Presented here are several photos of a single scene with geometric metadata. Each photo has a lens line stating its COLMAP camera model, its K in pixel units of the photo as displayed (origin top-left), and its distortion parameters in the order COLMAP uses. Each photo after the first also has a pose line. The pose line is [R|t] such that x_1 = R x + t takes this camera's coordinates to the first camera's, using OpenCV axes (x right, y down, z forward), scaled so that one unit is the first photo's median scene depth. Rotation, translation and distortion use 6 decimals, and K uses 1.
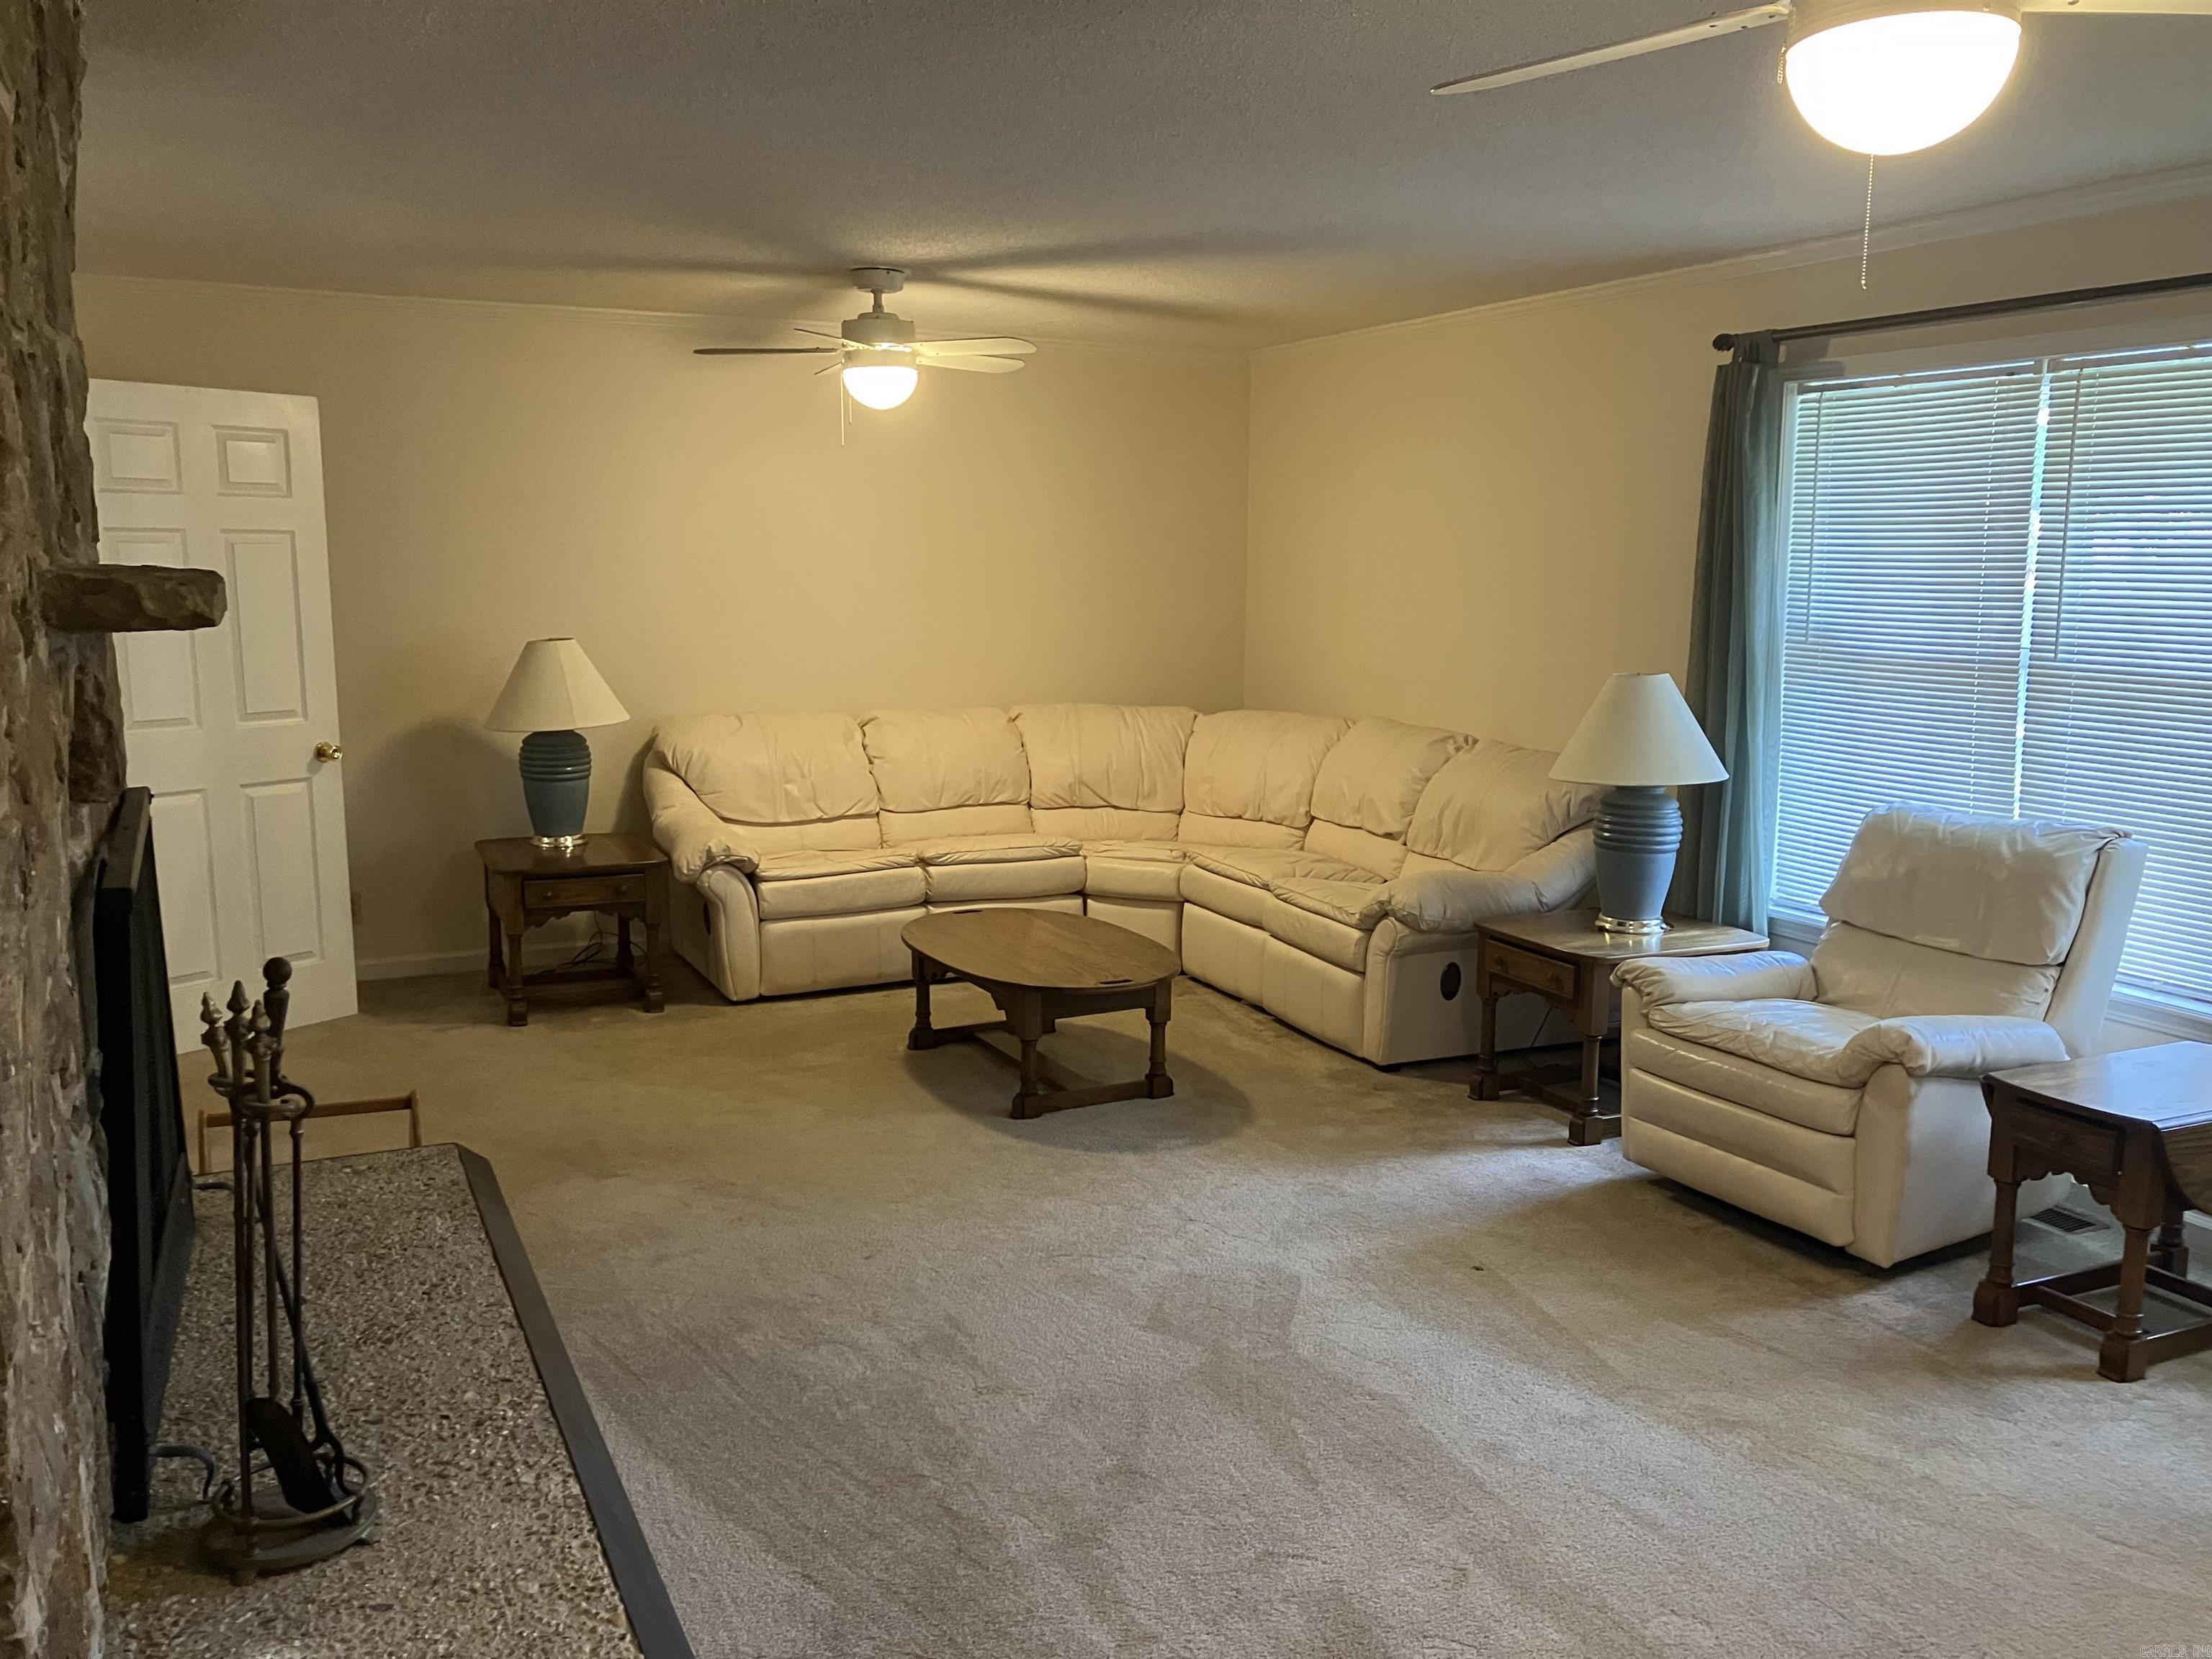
lens RADIAL K [[1829.1, 0, 1132.9], [0, 1829.1, 818.5], [0, 0, 1]] dist [0.075621, -0.103384]
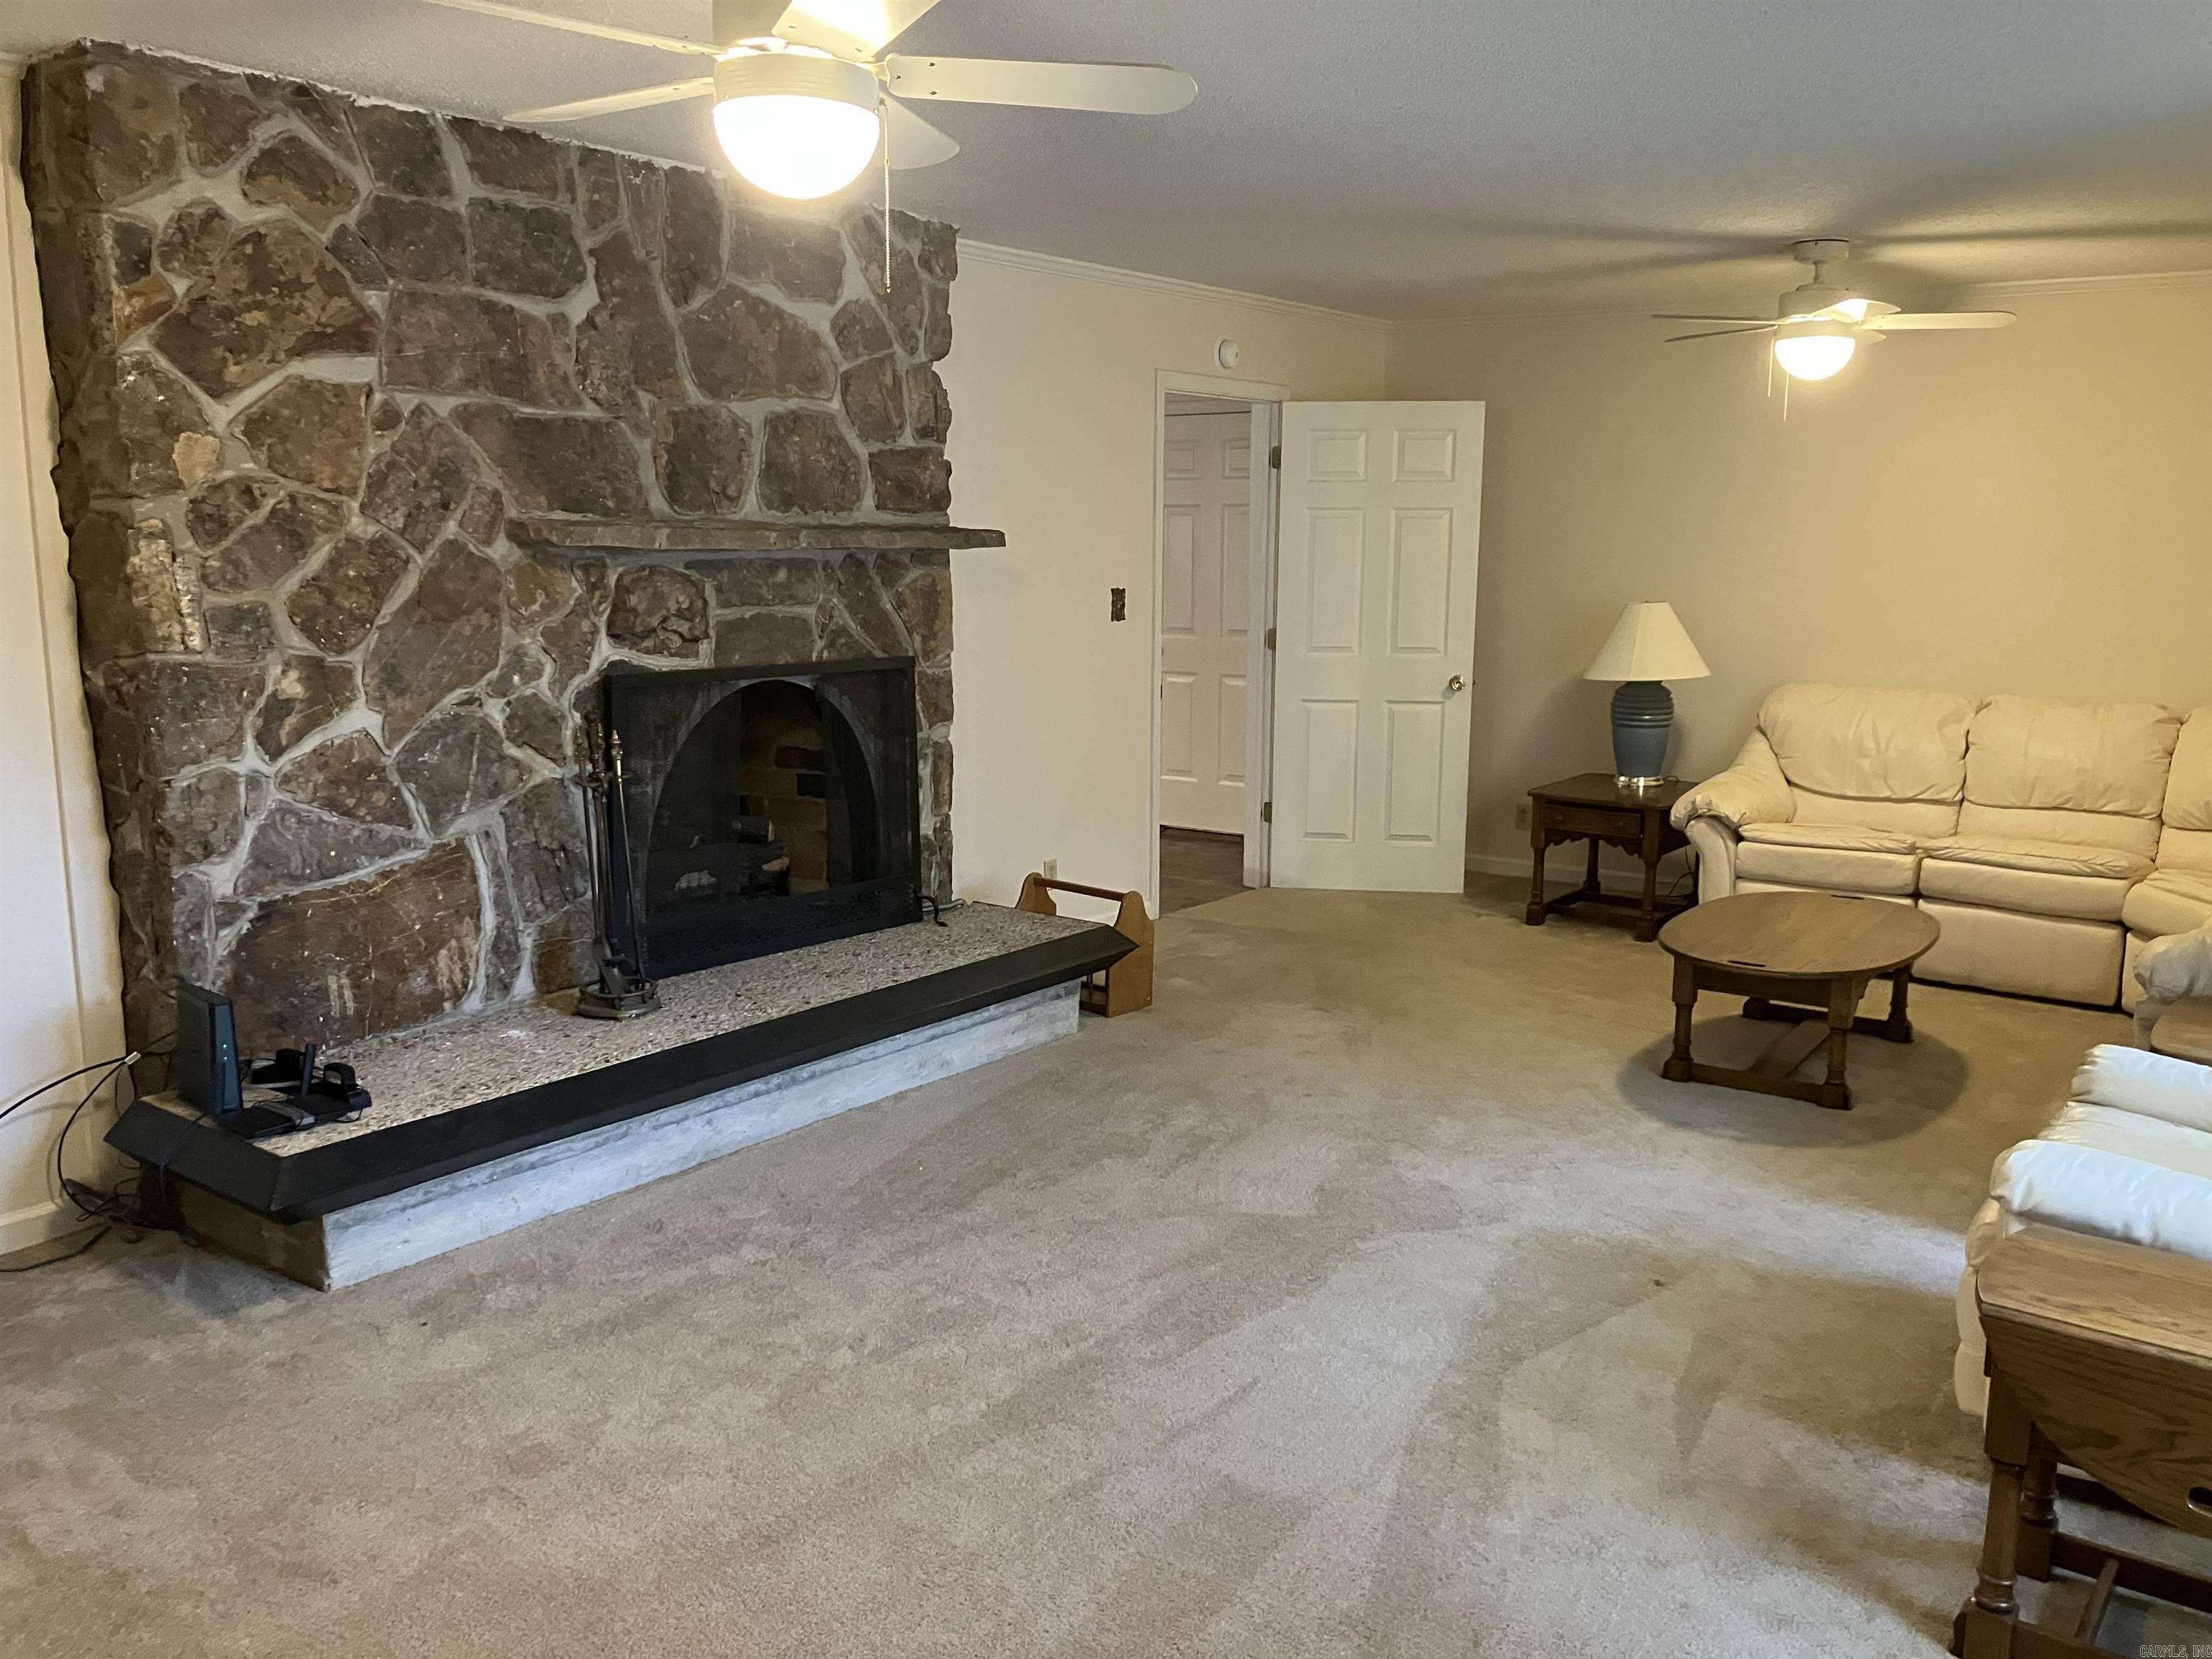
lens RADIAL K [[1829.1, 0, 1132.9], [0, 1829.1, 818.5], [0, 0, 1]] dist [0.075621, -0.103384]
pose [[0.464301, 0.140277, -0.874498, 0.615067], [-0.134170, 0.987122, 0.087108, -0.025311], [0.875456, 0.076887, 0.477143, 0.217623]]
